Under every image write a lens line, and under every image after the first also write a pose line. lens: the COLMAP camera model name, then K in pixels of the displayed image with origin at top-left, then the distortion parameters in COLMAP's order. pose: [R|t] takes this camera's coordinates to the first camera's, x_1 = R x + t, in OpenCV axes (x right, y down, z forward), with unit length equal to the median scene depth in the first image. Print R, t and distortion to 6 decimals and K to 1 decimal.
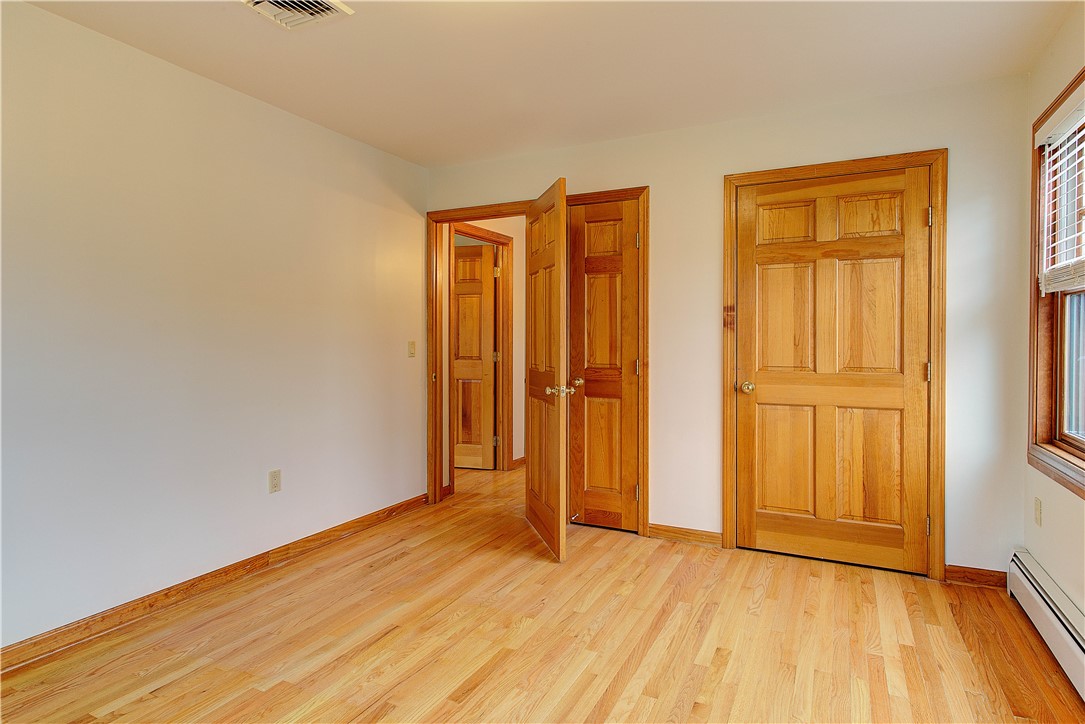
lens RADIAL K [[591.8, 0, 546.8], [0, 591.8, 348.2], [0, 0, 1]] dist [0.003358, 0.000265]
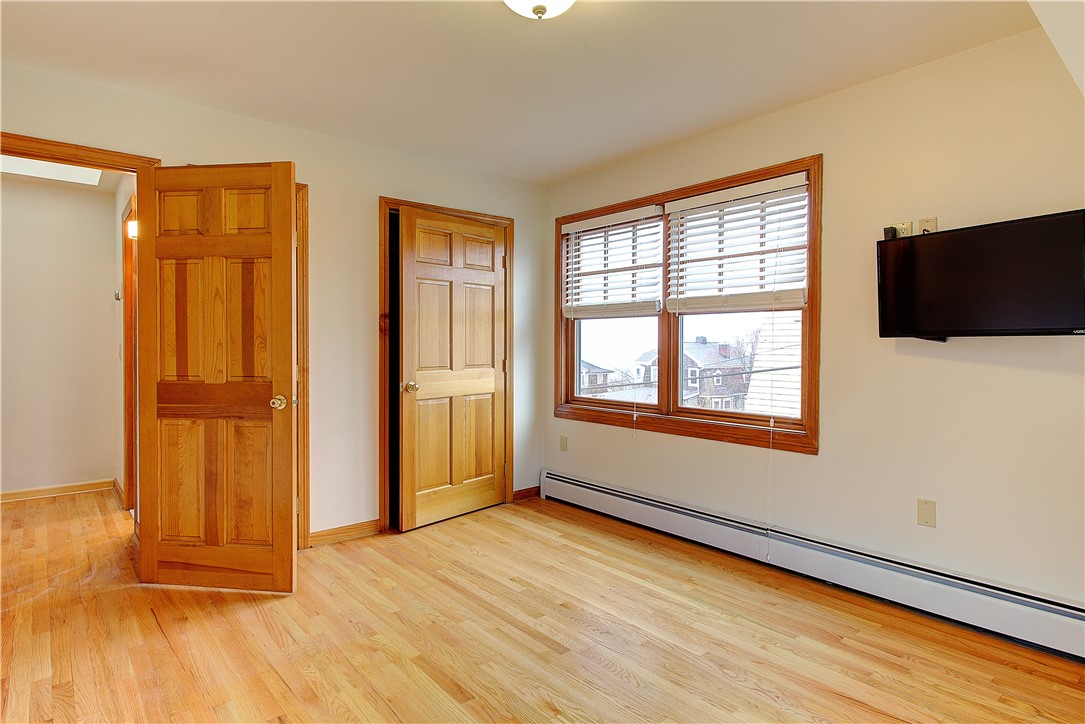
lens RADIAL K [[591.8, 0, 546.8], [0, 591.8, 348.2], [0, 0, 1]] dist [0.003358, 0.000265]
pose [[0.391830, -0.003976, 0.920029, -0.724918], [0.011511, 0.999934, -0.000581, -0.002842], [-0.919966, 0.010818, 0.391849, 0.333172]]
